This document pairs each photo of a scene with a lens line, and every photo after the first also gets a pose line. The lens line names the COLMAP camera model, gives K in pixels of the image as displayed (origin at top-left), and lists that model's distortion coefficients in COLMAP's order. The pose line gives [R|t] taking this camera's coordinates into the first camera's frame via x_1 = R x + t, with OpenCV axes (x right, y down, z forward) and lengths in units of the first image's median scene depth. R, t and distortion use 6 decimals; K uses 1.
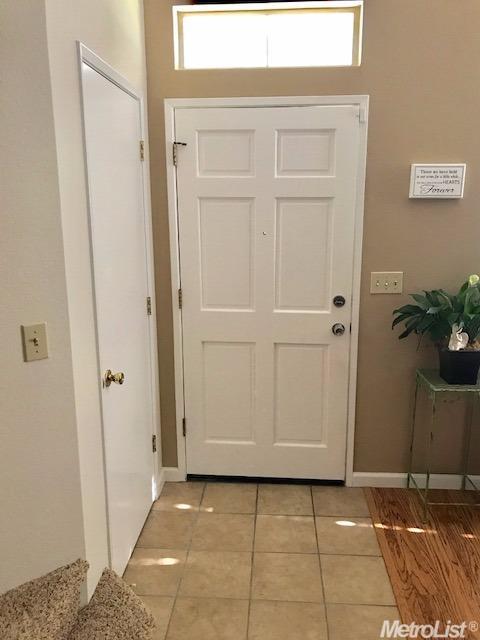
lens RADIAL K [[521.4, 0, 256.2], [0, 521.4, 331.5], [0, 0, 1]] dist [-0.005791, 0.004358]
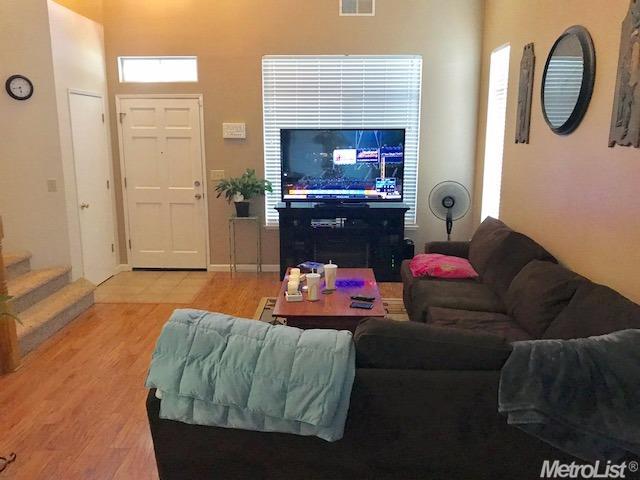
lens RADIAL K [[521.4, 0, 320.0], [0, 521.4, 240.4], [0, 0, 1]] dist [-0.005791, 0.004358]
pose [[0.999162, -0.006199, 0.040446, 0.617516], [0.006793, 0.999871, -0.014584, 0.231087], [-0.040350, 0.014847, 0.999075, -1.297446]]
